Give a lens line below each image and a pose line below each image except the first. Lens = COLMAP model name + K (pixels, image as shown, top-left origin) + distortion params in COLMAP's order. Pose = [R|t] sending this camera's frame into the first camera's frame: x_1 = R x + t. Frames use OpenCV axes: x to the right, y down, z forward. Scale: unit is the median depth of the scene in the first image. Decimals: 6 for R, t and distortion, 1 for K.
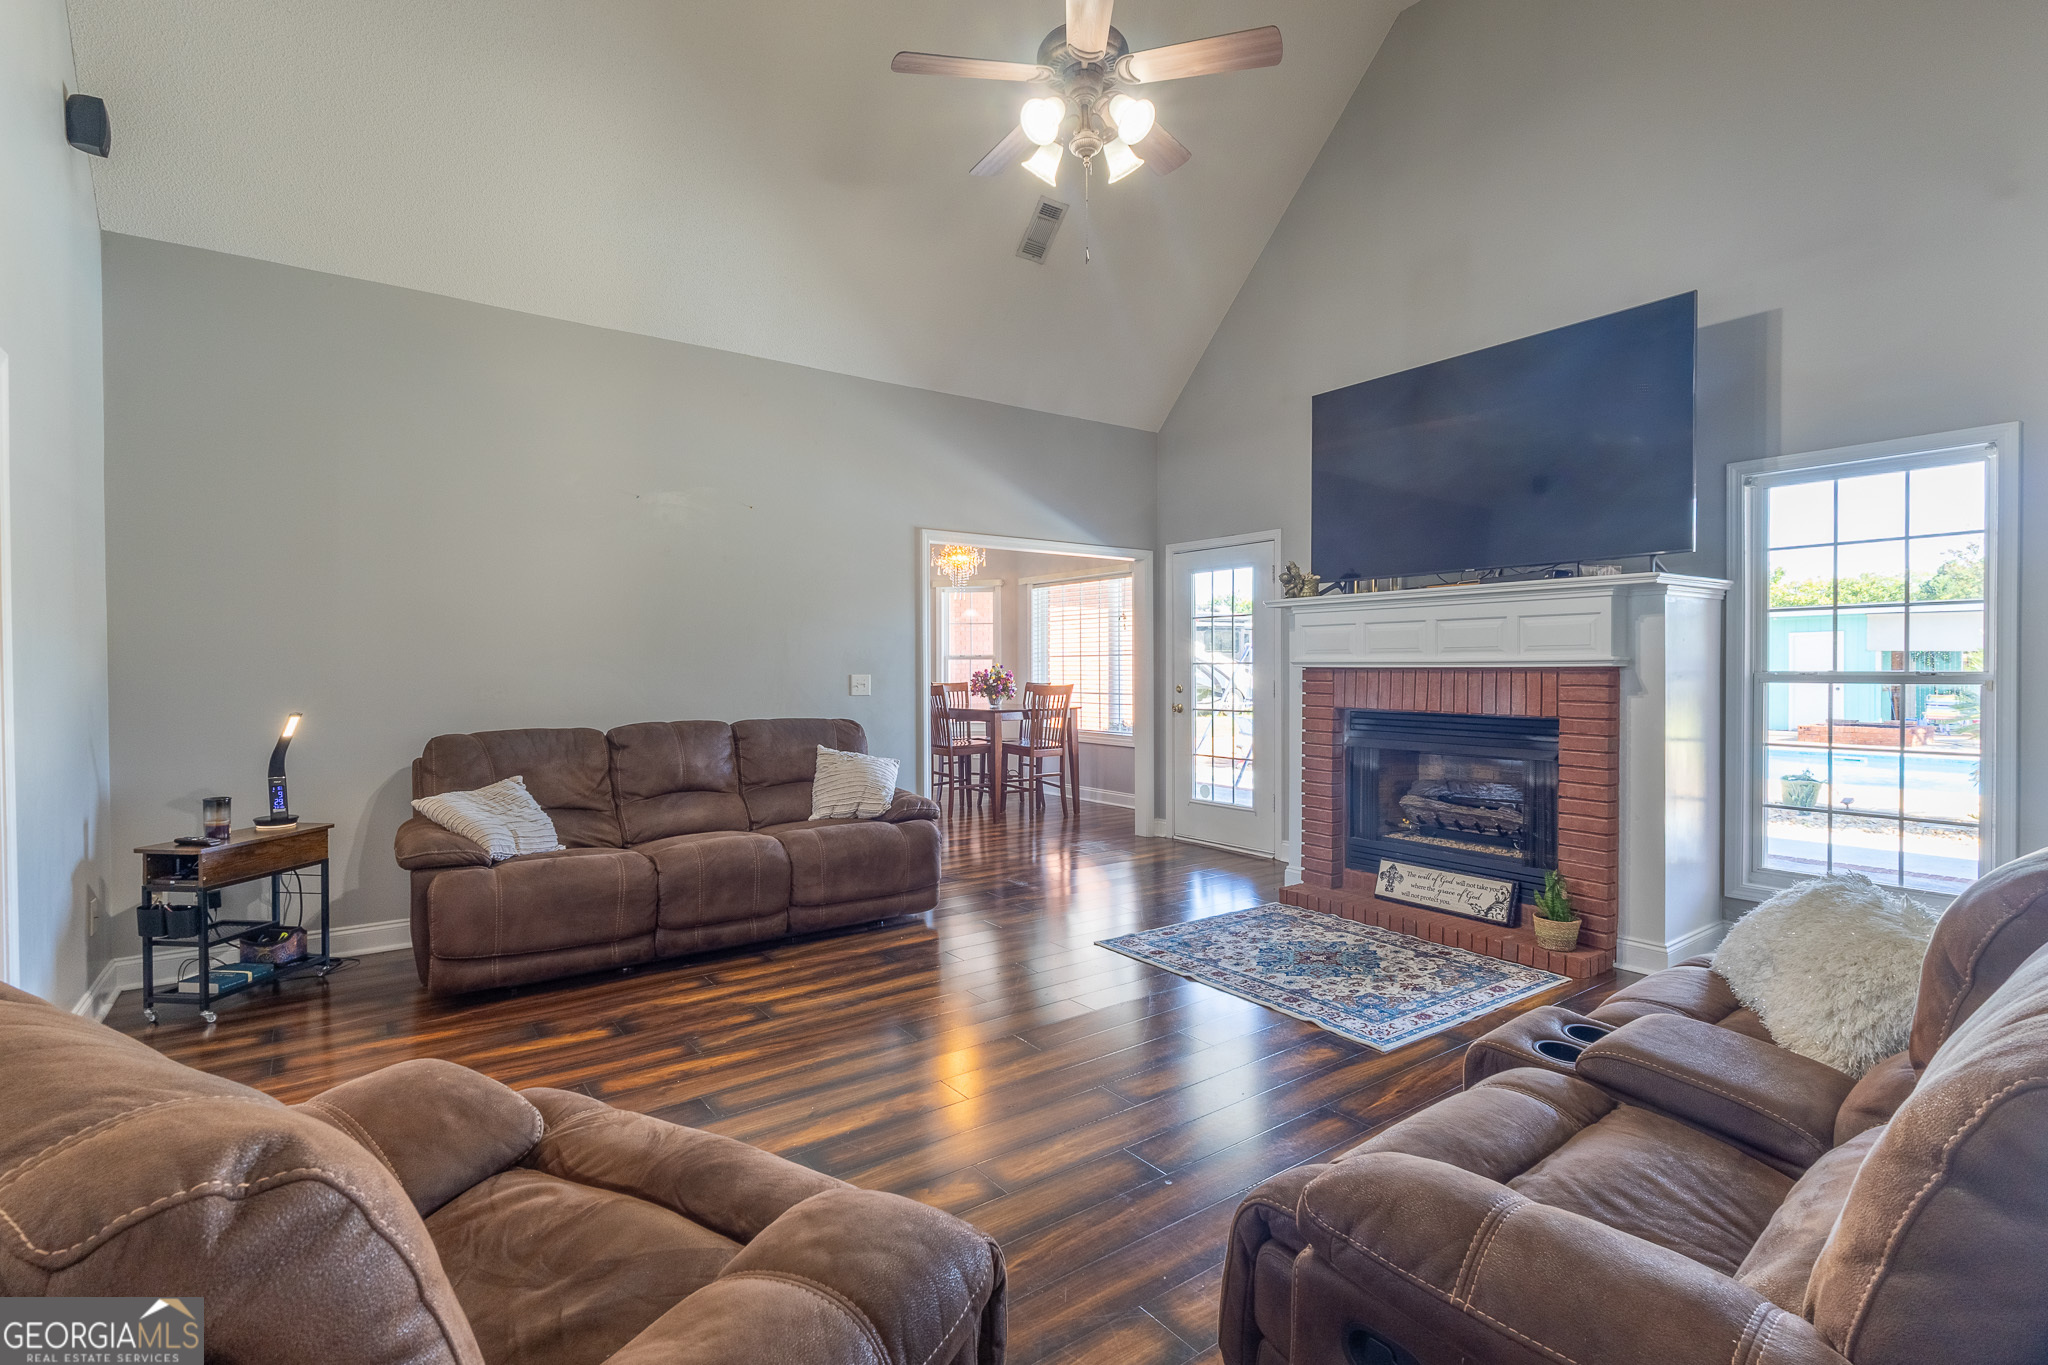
lens RADIAL K [[943.4, 0, 1007.4], [0, 943.4, 677.9], [0, 0, 1]] dist [-0.004814, 0.000344]
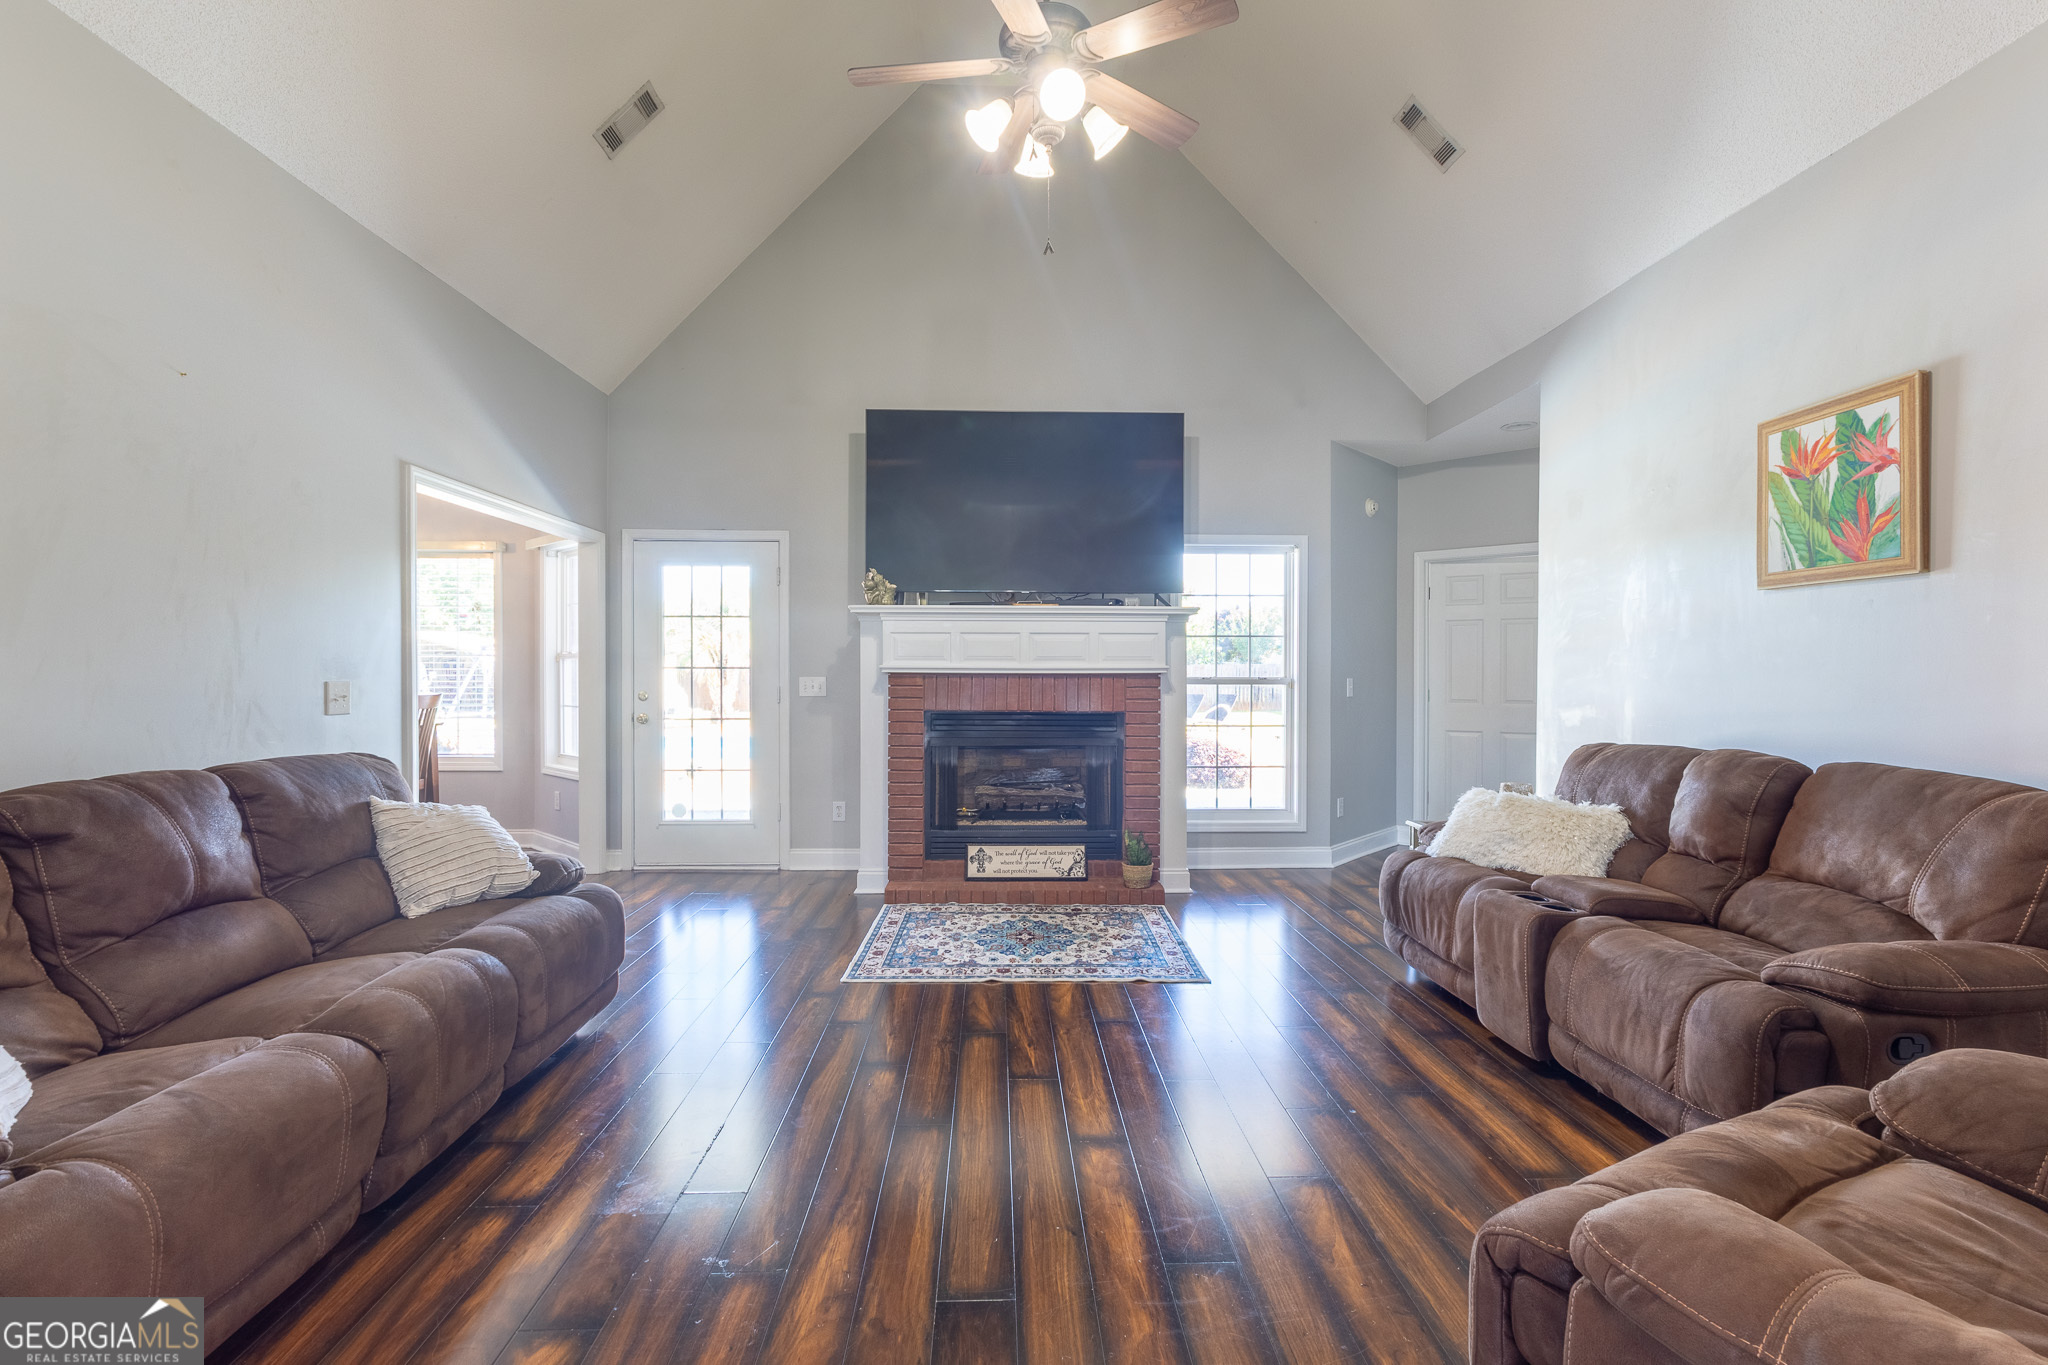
lens RADIAL K [[943.4, 0, 1017.9], [0, 943.4, 677.5], [0, 0, 1]] dist [-0.004814, 0.000344]
pose [[0.557210, 0.000372, 0.830371, -0.541156], [0.004774, 0.999982, -0.003651, -0.001796], [-0.830358, 0.005999, 0.557198, 0.358842]]
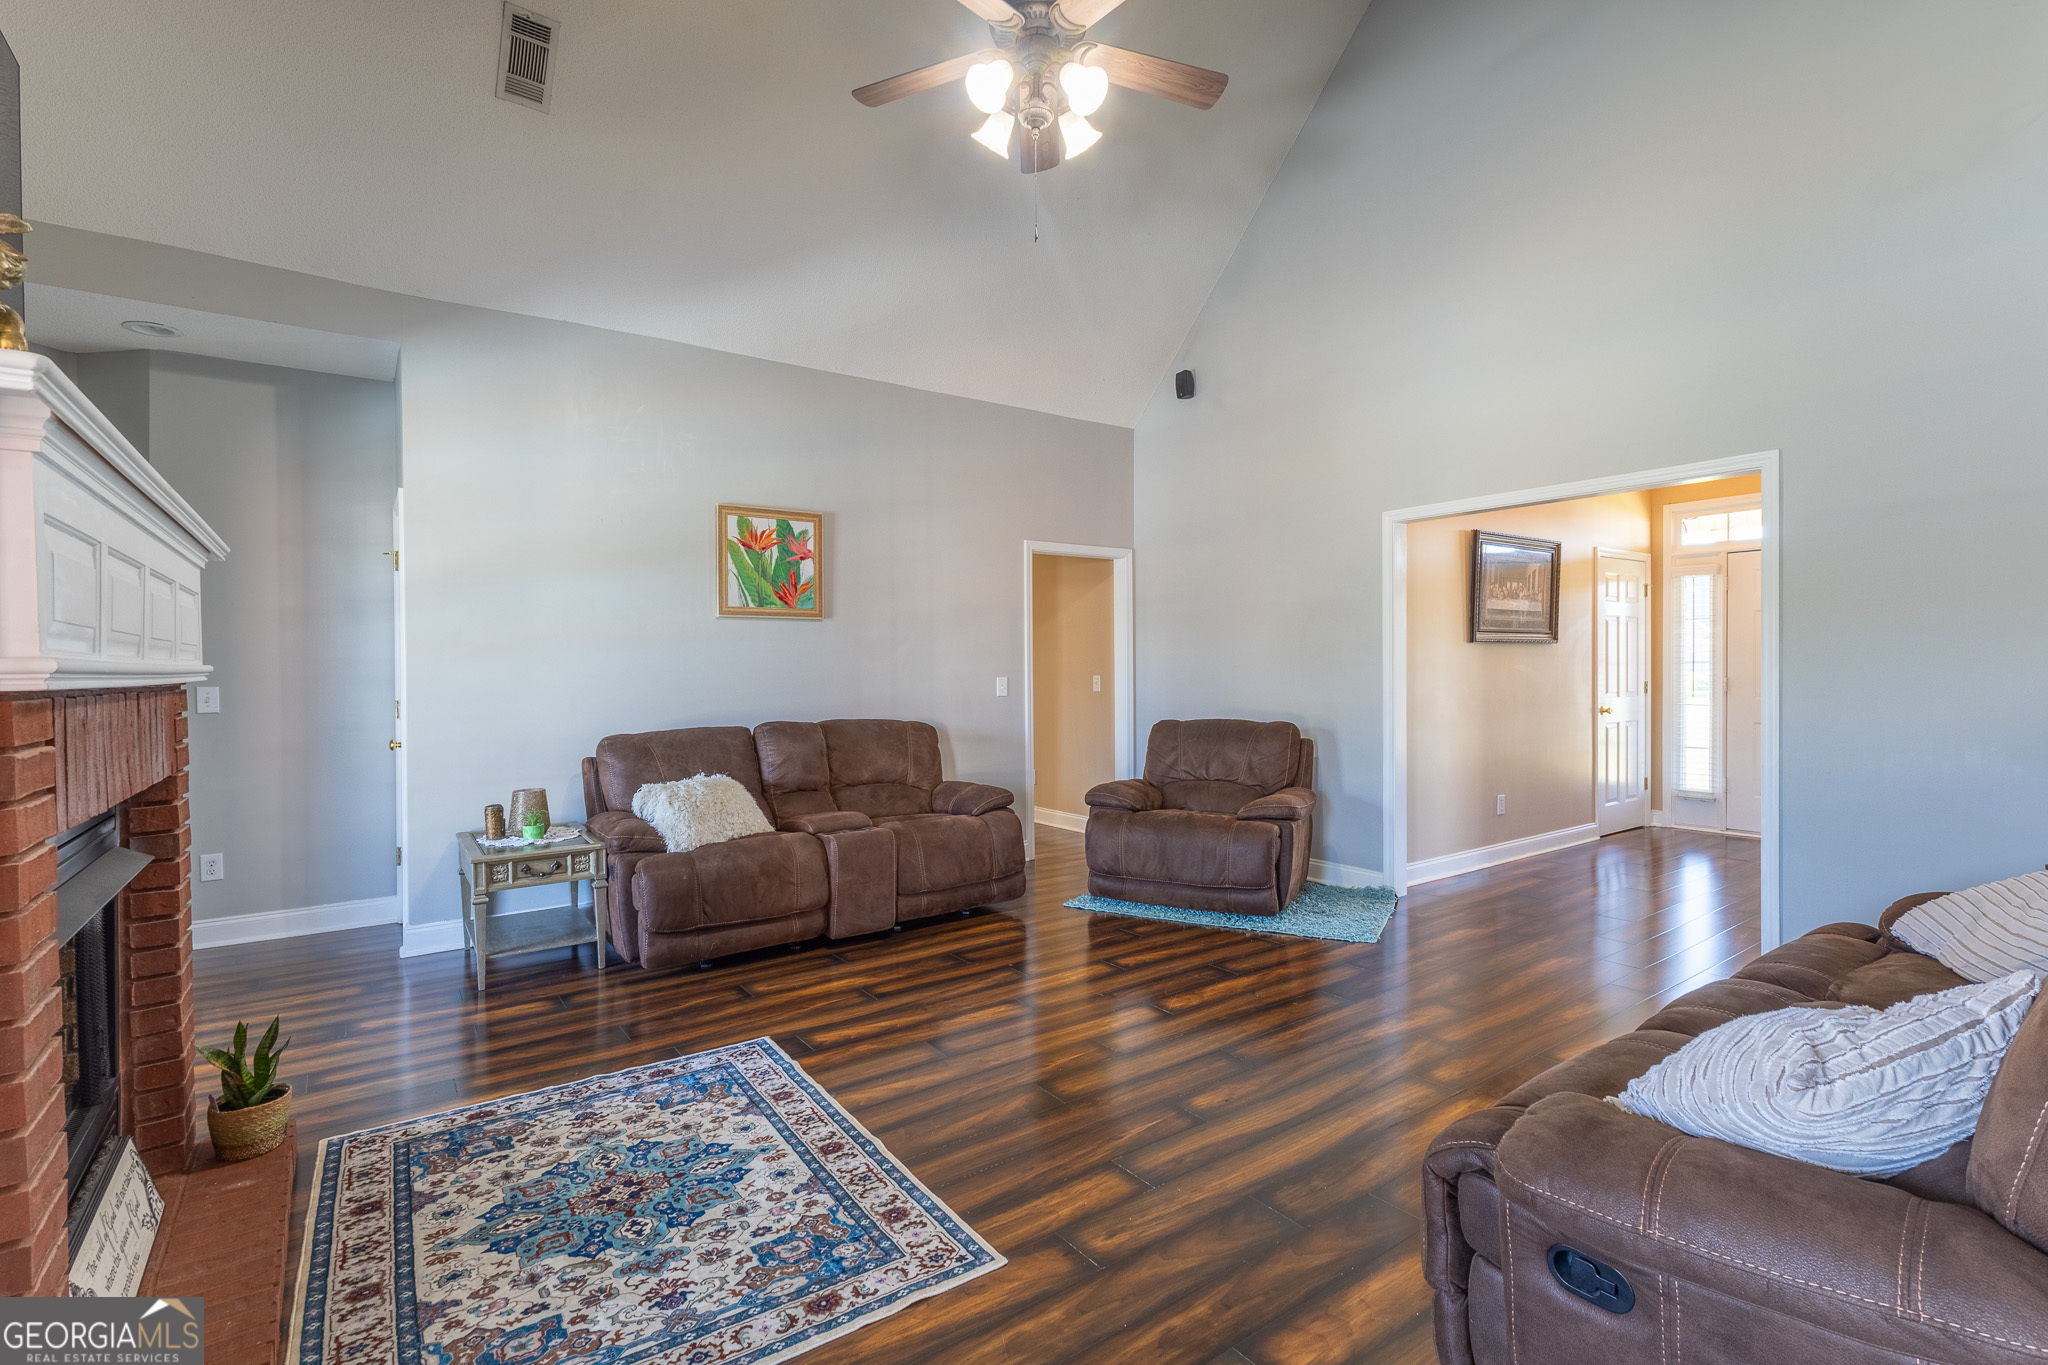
lens RADIAL K [[943.4, 0, 1018.7], [0, 943.4, 679.1], [0, 0, 1]] dist [-0.004814, 0.000344]
pose [[-0.999886, 0.013012, -0.007657, 0.084315], [0.012851, 0.999702, 0.020747, -0.016654], [0.007924, 0.020646, -0.999755, 1.429142]]
